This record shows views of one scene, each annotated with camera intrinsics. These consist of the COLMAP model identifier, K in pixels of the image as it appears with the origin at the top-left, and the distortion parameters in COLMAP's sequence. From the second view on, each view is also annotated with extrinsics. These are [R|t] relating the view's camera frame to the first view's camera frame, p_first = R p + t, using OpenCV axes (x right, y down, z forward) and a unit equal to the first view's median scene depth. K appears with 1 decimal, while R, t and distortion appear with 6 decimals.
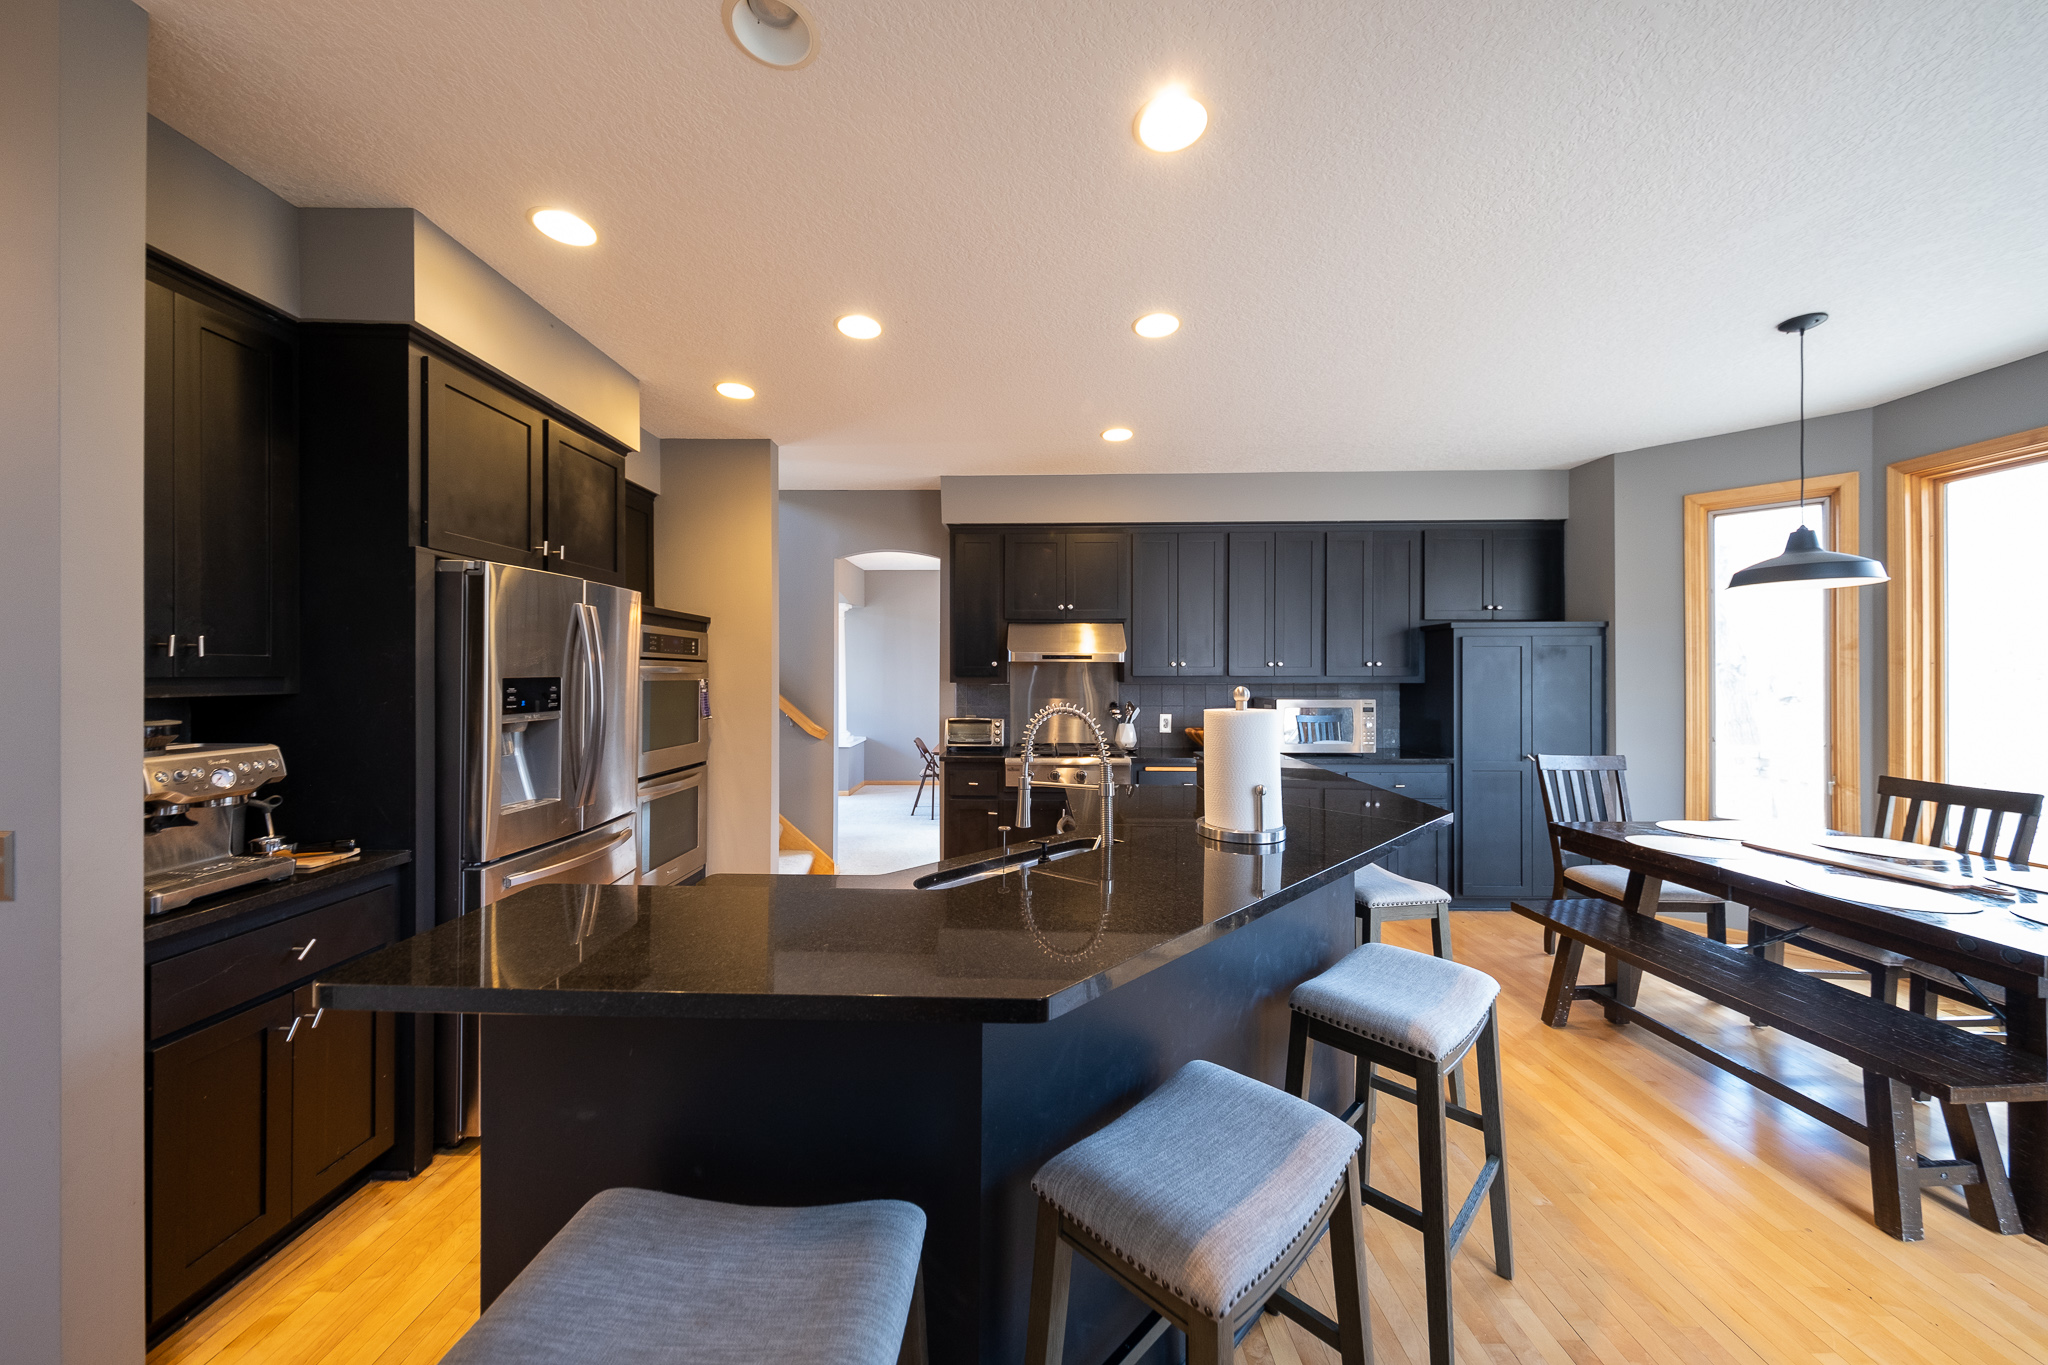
lens RADIAL K [[713.4, 0, 1020.1], [0, 713.4, 673.4], [0, 0, 1]] dist [0.006488, -0.000058]
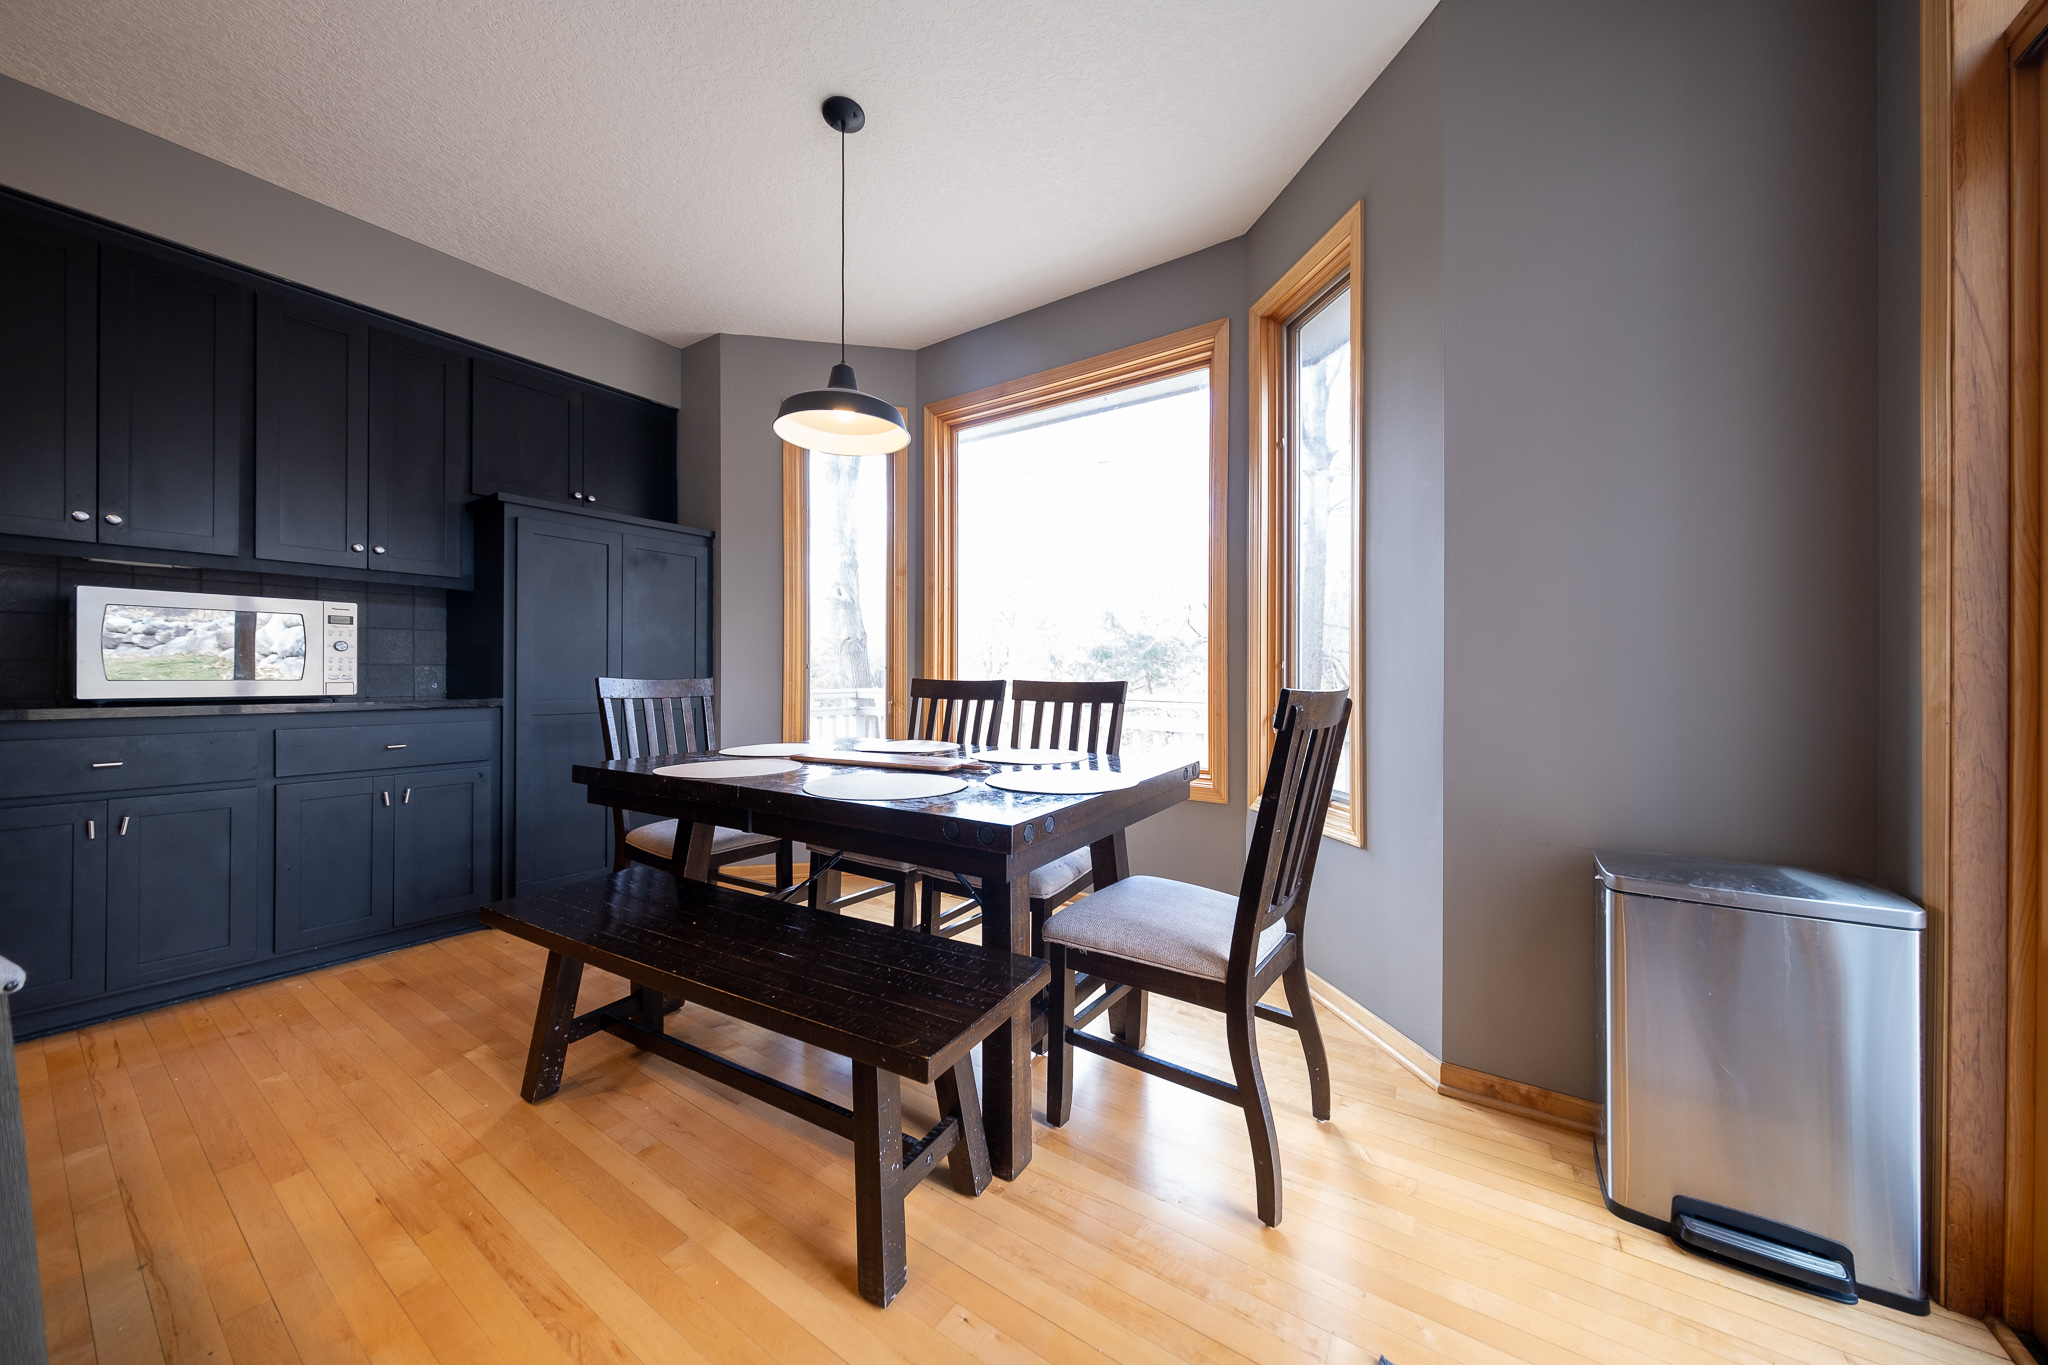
lens RADIAL K [[713.4, 0, 1020.1], [0, 713.4, 673.4], [0, 0, 1]] dist [0.006488, -0.000058]
pose [[0.554270, 0.000841, 0.832337, 0.442542], [-0.004438, 0.999988, 0.001944, 0.127997], [-0.832325, -0.004771, 0.554267, 0.320704]]
